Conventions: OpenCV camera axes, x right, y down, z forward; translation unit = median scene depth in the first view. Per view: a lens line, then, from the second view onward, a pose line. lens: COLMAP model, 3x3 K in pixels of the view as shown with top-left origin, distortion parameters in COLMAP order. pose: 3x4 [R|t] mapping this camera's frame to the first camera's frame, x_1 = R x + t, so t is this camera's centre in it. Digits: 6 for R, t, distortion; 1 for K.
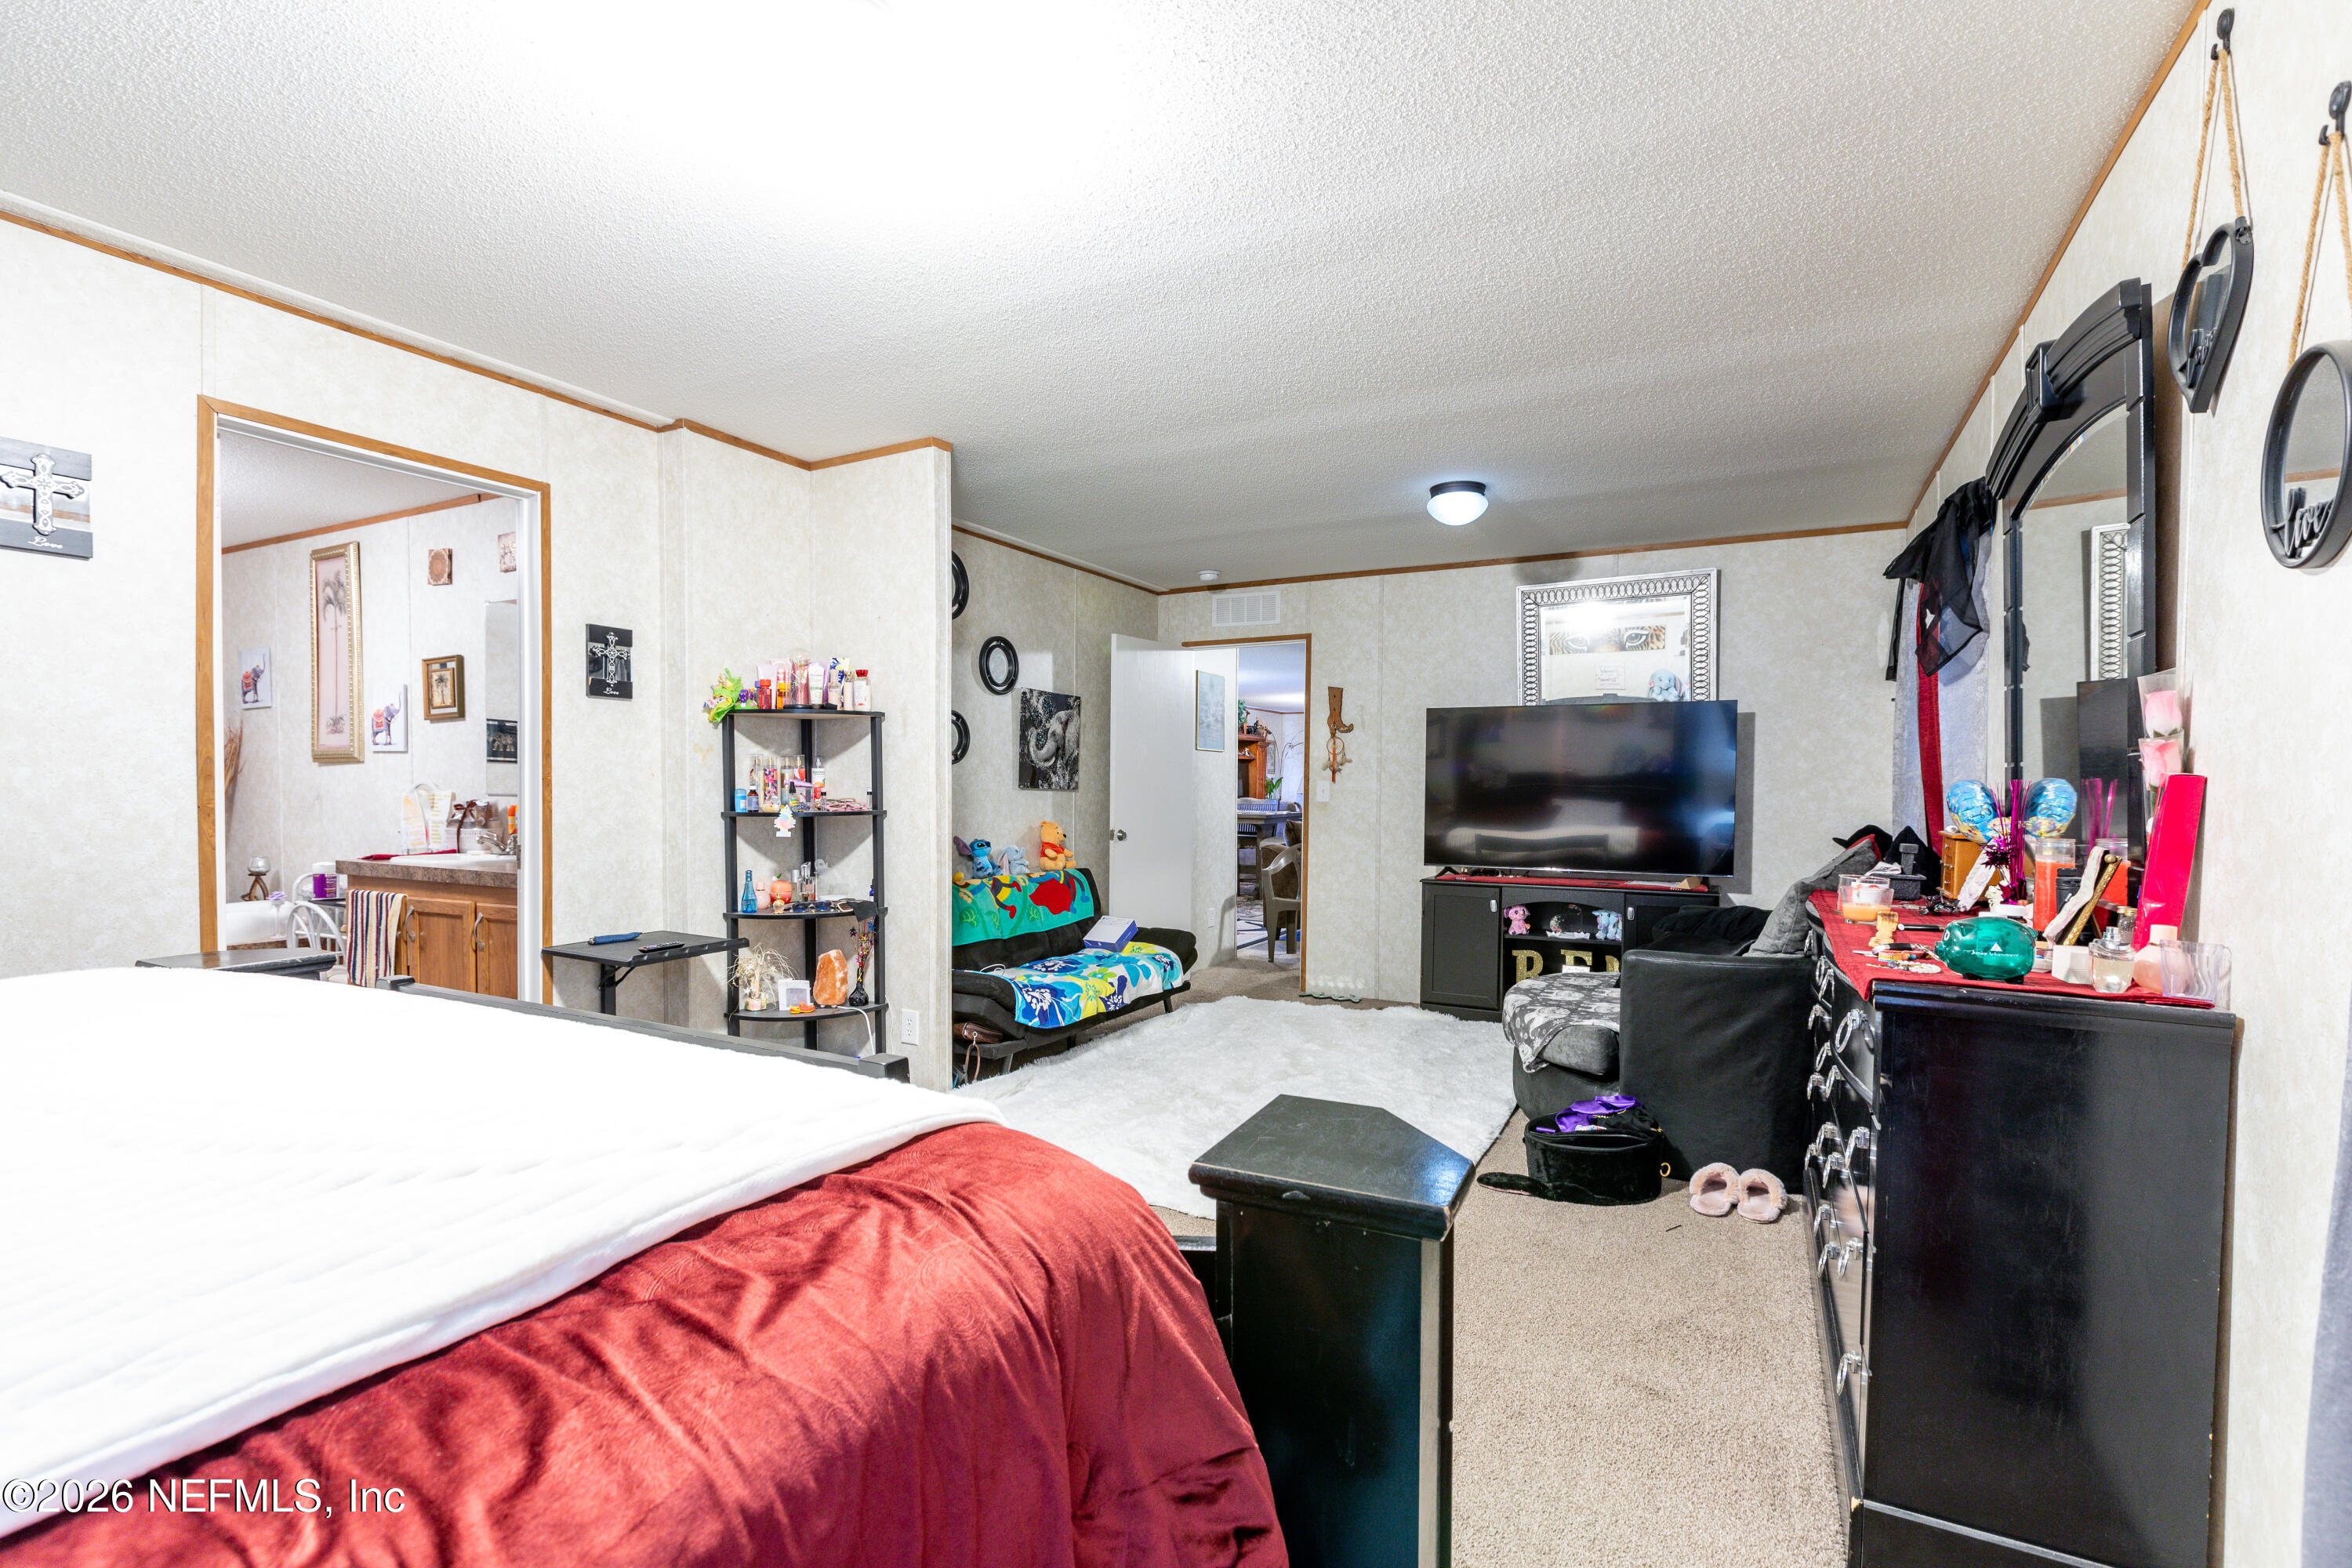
lens RADIAL K [[1051.9, 0, 1190.9], [0, 1051.9, 815.8], [0, 0, 1]] dist [0.003087, 0.000347]
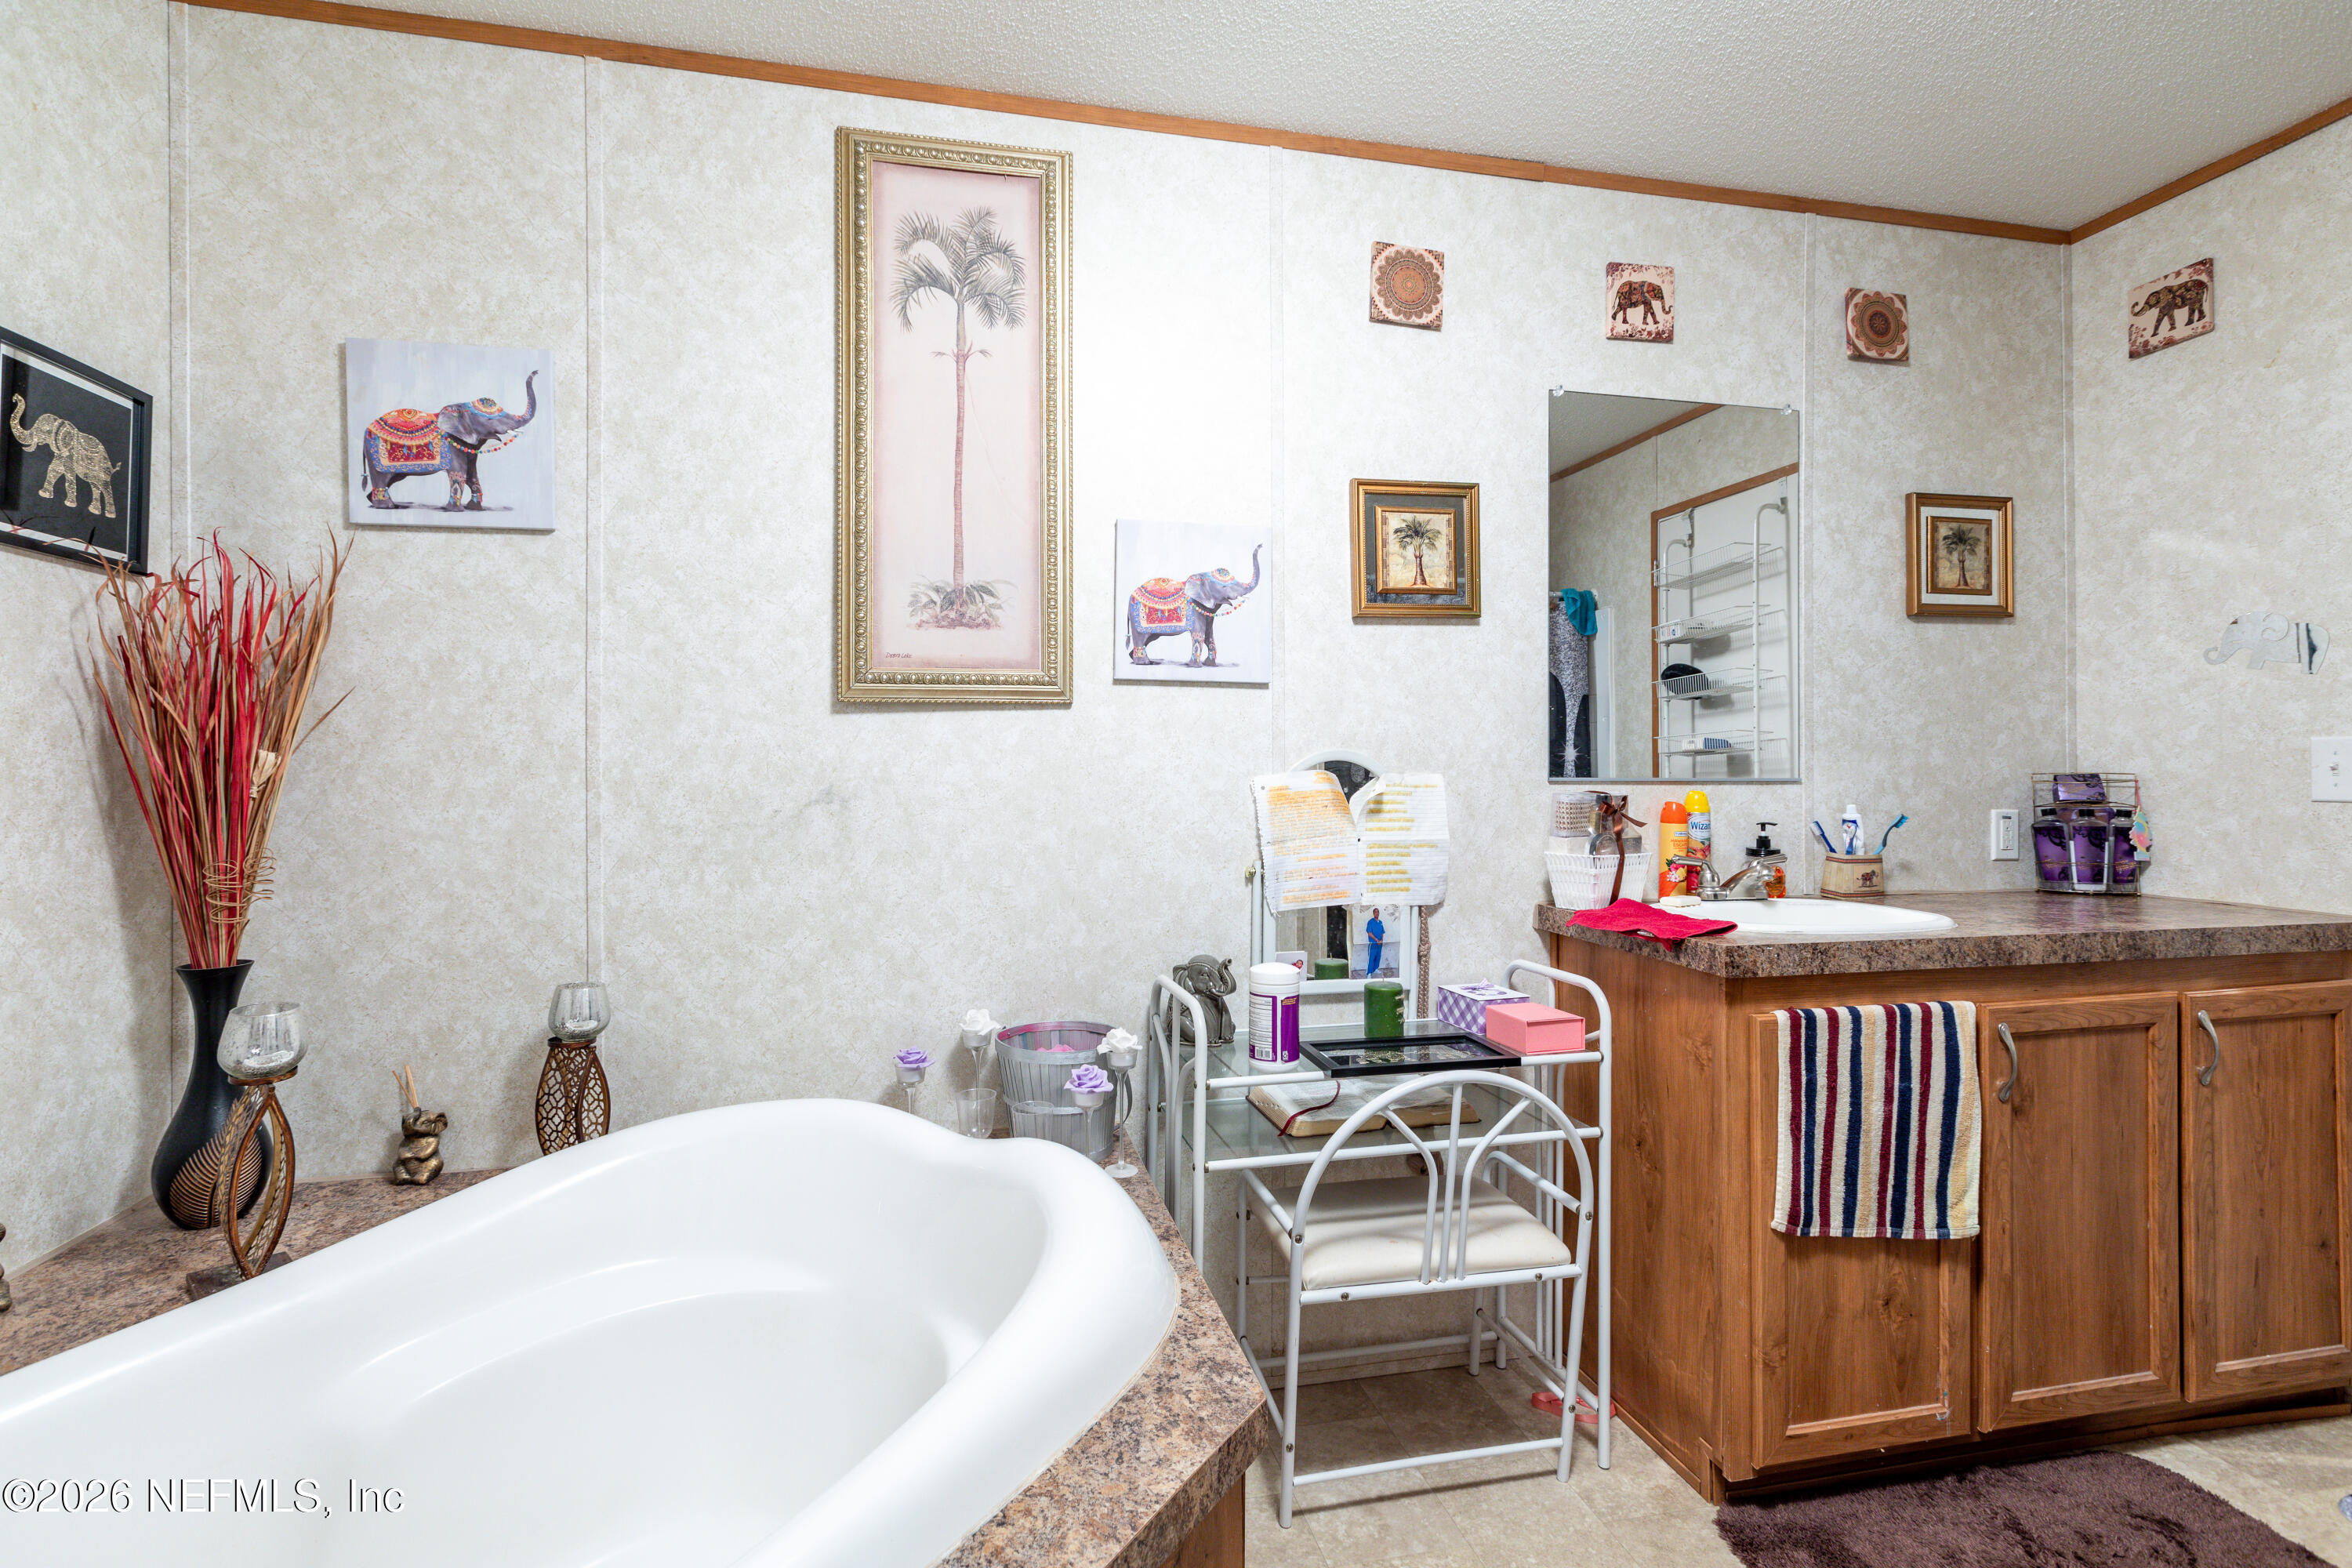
lens RADIAL K [[1052.2, 0, 1176.7], [0, 1052.2, 759.3], [0, 0, 1]] dist [0.002626, 0.000336]
pose [[0.770859, -0.000352, 0.637005, -1.030959], [0.020369, 0.999502, -0.024097, -0.020615], [-0.636680, 0.031551, 0.770483, 0.683844]]
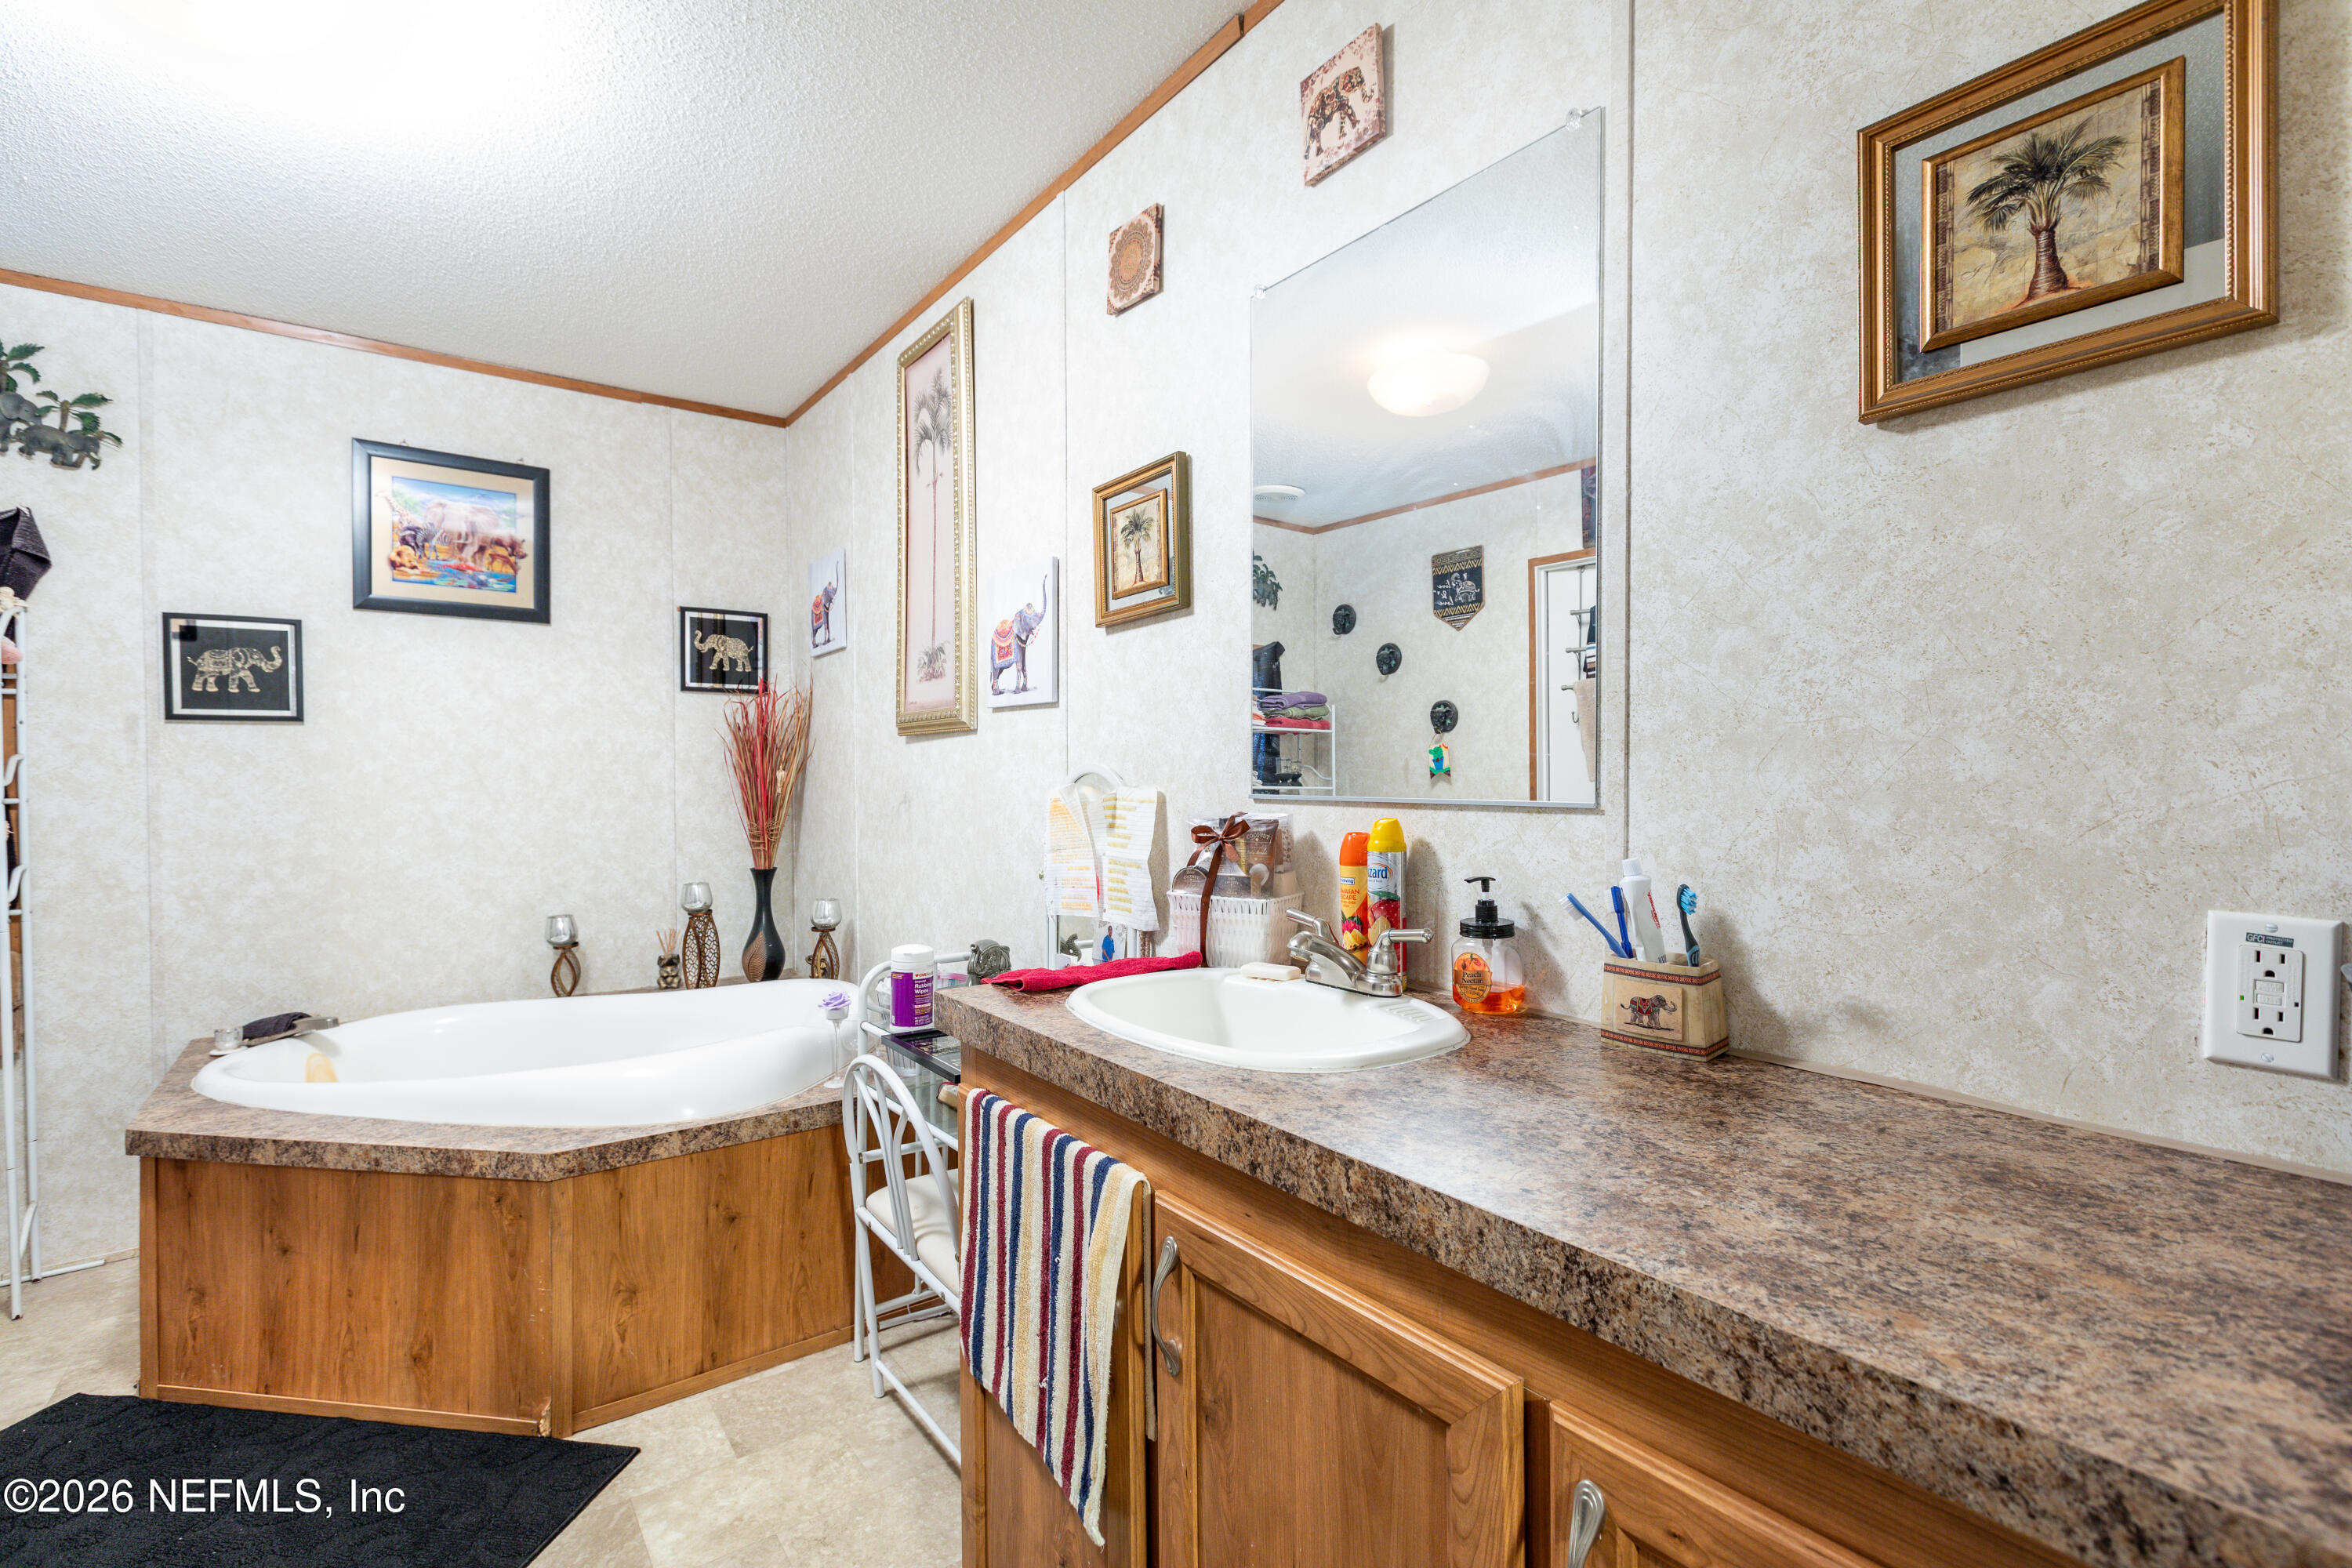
lens RADIAL K [[1046.4, 0, 1176.0], [0, 1046.4, 784.0], [0, 0, 1]] dist [-0.000042, -0.000173]
pose [[0.903280, -0.003615, -0.429037, -0.493227], [-0.004390, 0.999834, -0.017667, -0.017499], [0.429030, 0.017842, 0.903114, 0.600593]]
